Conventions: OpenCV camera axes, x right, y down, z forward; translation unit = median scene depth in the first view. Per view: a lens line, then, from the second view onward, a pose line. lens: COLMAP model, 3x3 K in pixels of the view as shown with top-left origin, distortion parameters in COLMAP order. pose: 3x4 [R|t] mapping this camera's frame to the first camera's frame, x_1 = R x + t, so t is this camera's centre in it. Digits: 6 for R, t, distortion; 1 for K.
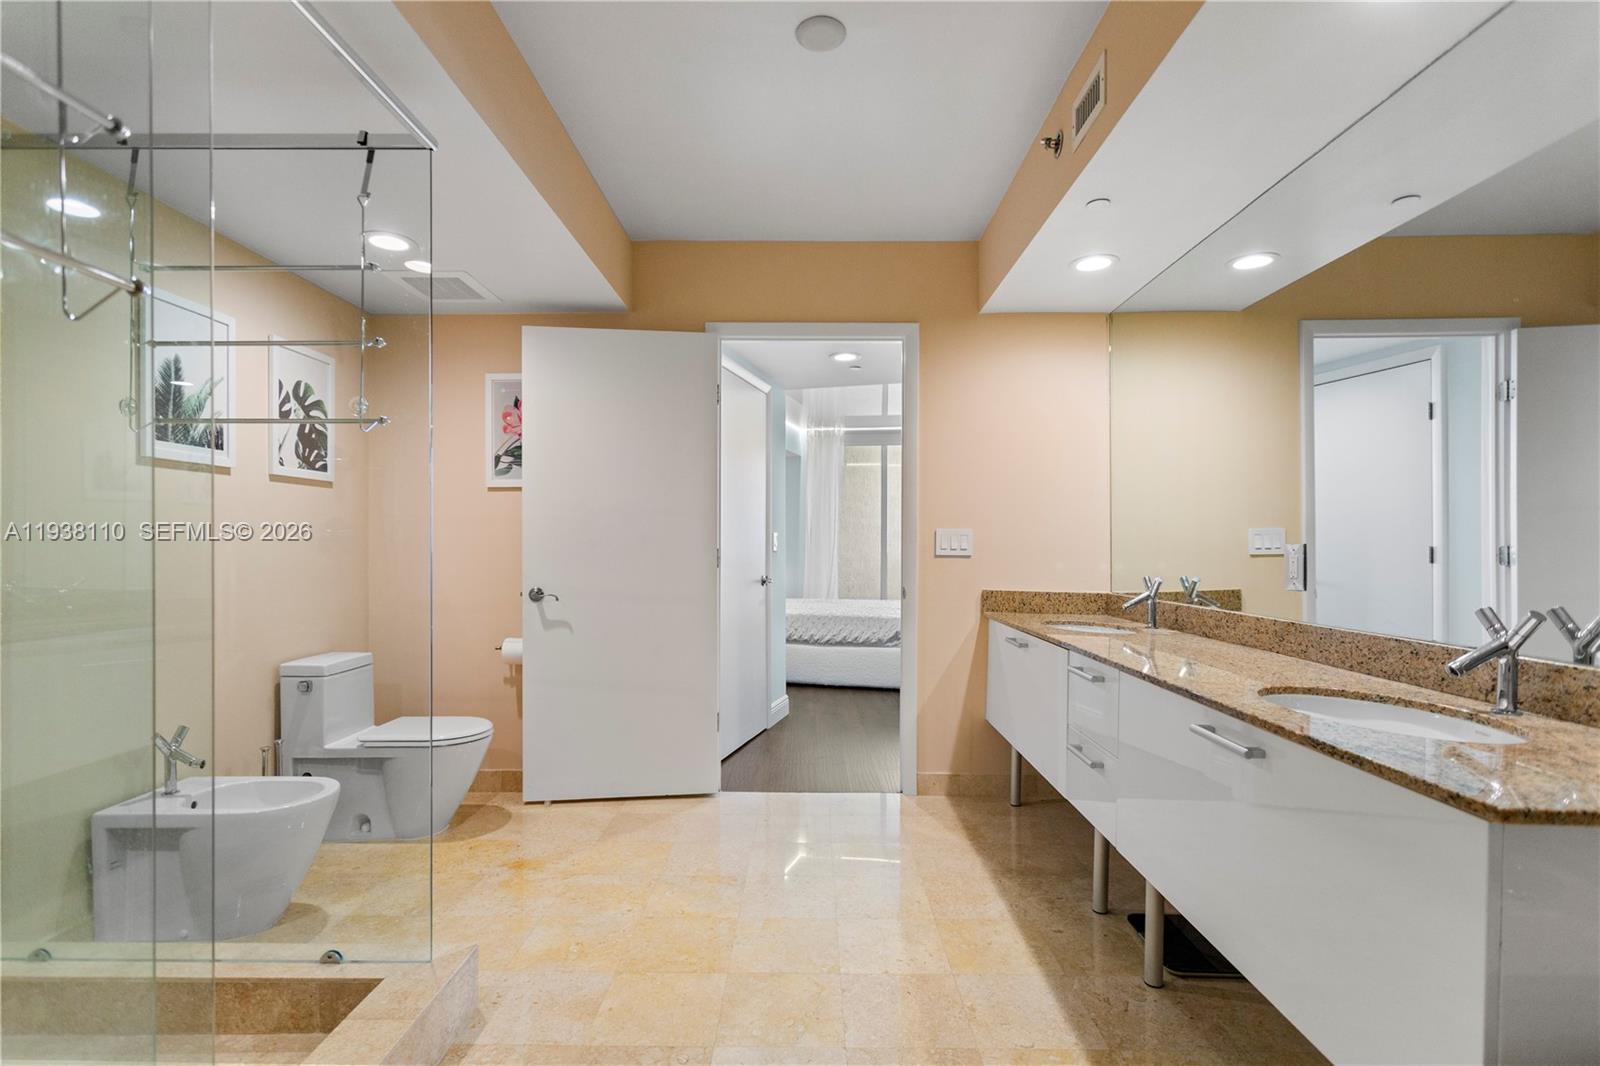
lens RADIAL K [[767.2, 0, 797.3], [0, 767.2, 547.7], [0, 0, 1]] dist [0.002869, 0.001154]
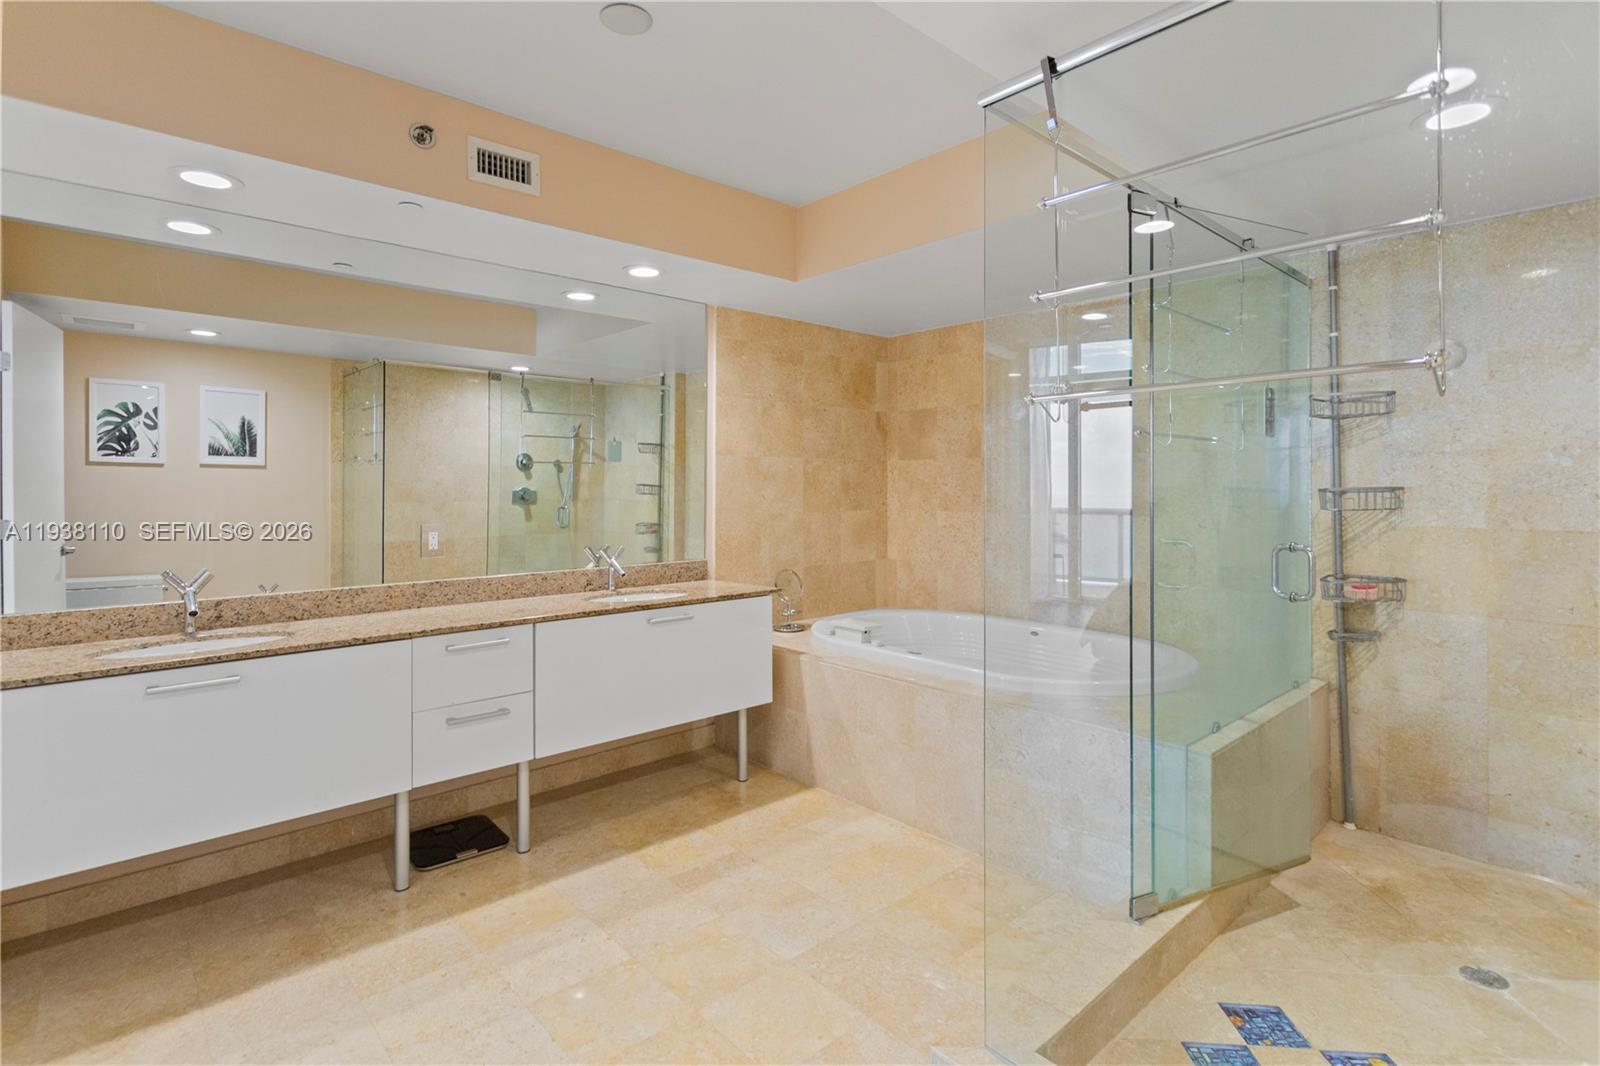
lens RADIAL K [[767.2, 0, 781.2], [0, 767.2, 481.7], [0, 0, 1]] dist [0.002869, 0.001154]
pose [[-0.675180, 0.004165, 0.737641, -0.587342], [0.001987, 0.999991, -0.003828, -0.055420], [-0.737650, -0.001119, -0.675182, 1.087912]]
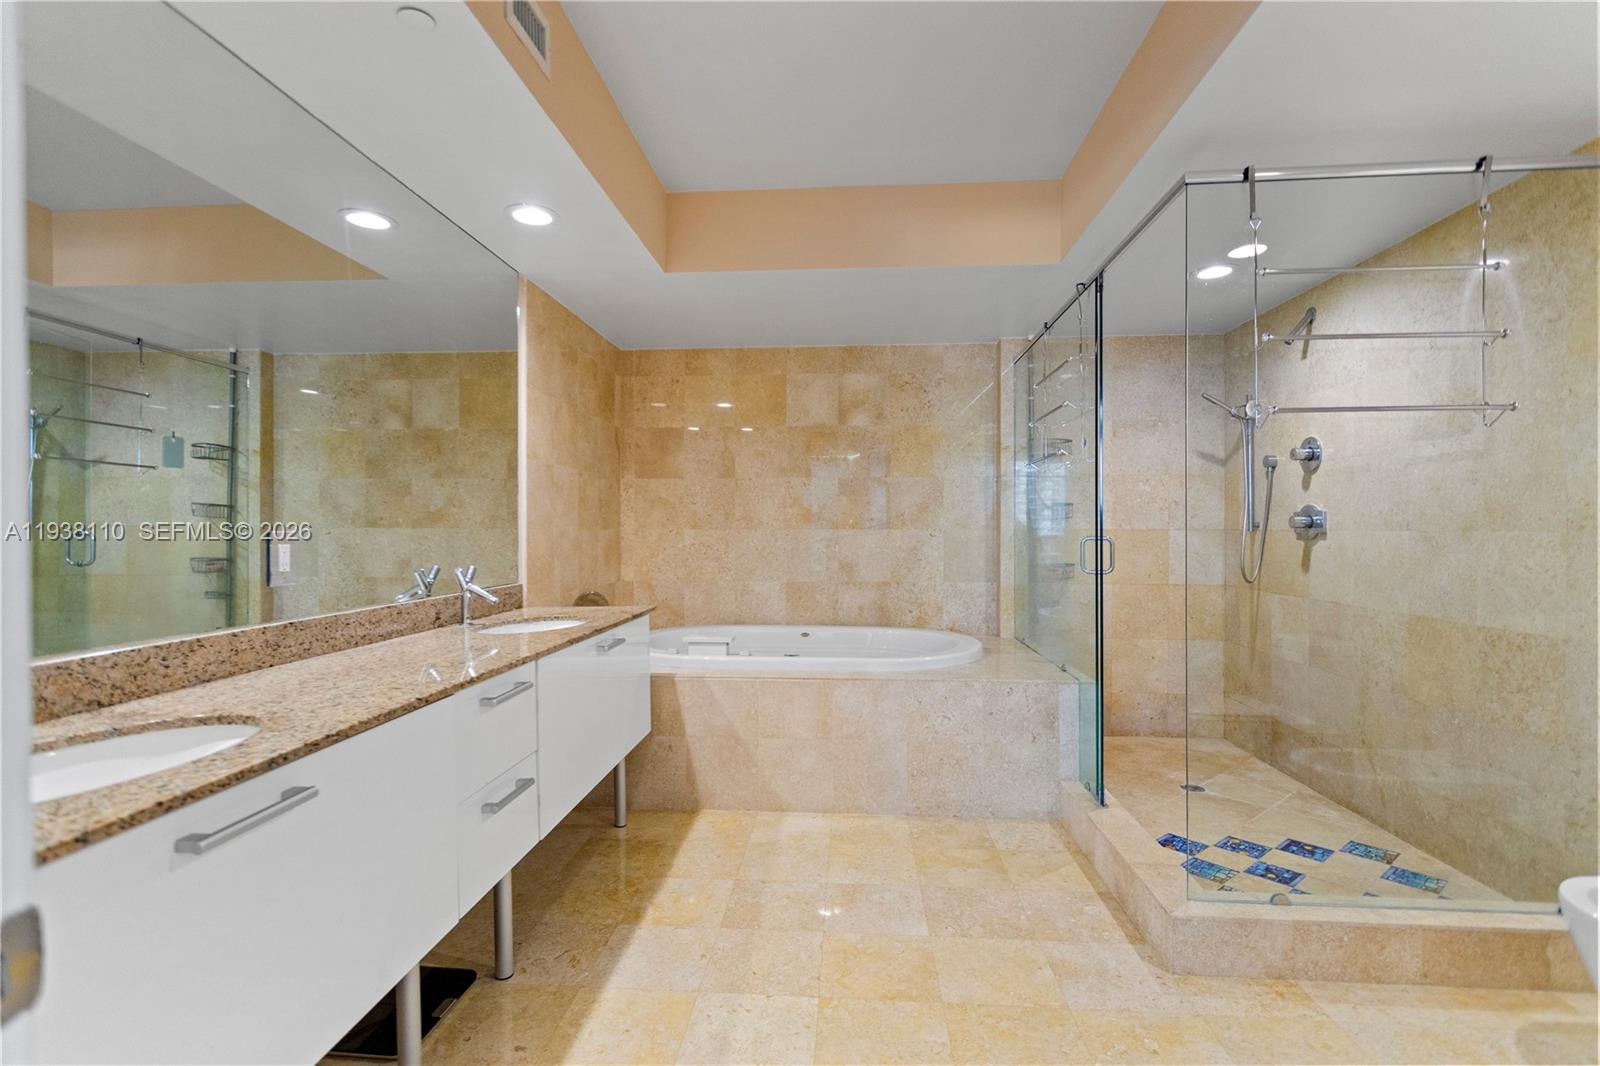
lens RADIAL K [[767.2, 0, 791.7], [0, 767.2, 522.9], [0, 0, 1]] dist [0.002869, 0.001154]
pose [[-0.997708, 0.000870, 0.067663, 0.018083], [0.000557, 0.999989, -0.004641, -0.007796], [-0.067667, -0.004592, -0.997697, 1.353534]]
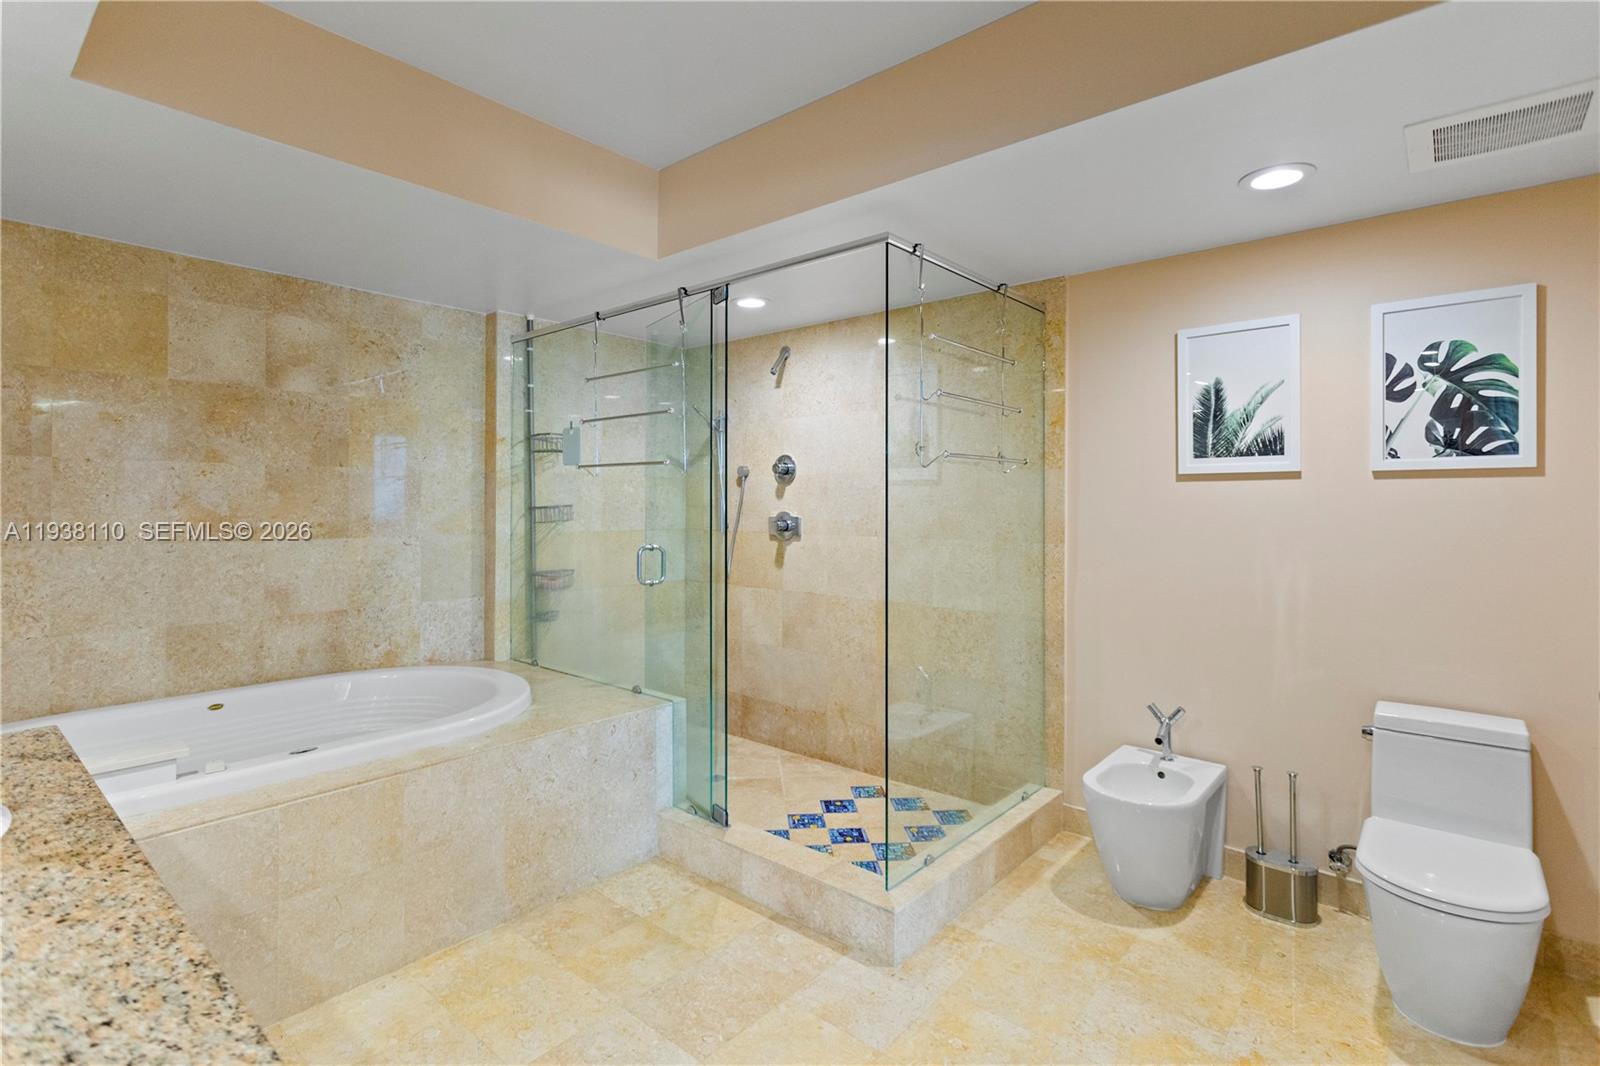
lens RADIAL K [[767.2, 0, 800.9], [0, 767.2, 497.1], [0, 0, 1]] dist [0.002869, 0.001154]
pose [[-0.640165, -0.008560, -0.768190, 0.358298], [-0.005966, 0.999963, -0.006170, -0.057969], [0.768215, 0.000633, -0.640192, 1.052505]]
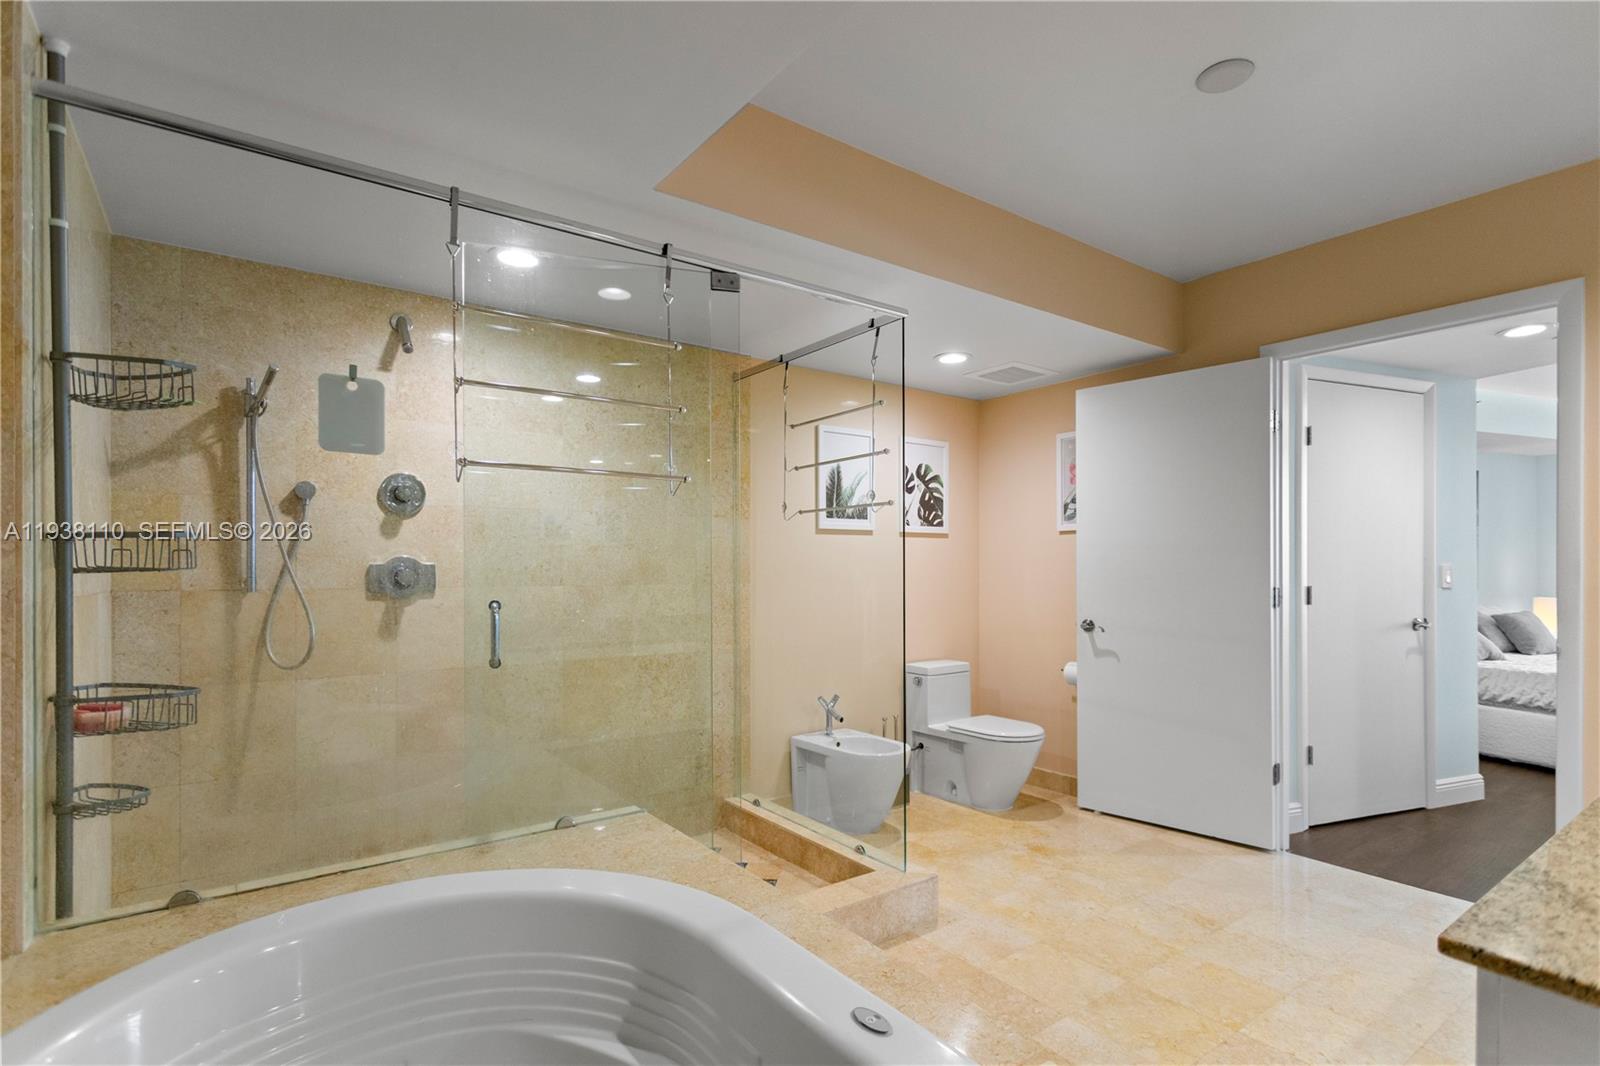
lens RADIAL K [[767.2, 0, 793.6], [0, 767.2, 568.5], [0, 0, 1]] dist [0.002869, 0.001154]
pose [[0.597834, -0.004204, -0.801609, 0.354018], [0.000878, 0.999989, -0.004590, -0.020476], [0.801619, 0.002040, 0.597831, -0.027343]]
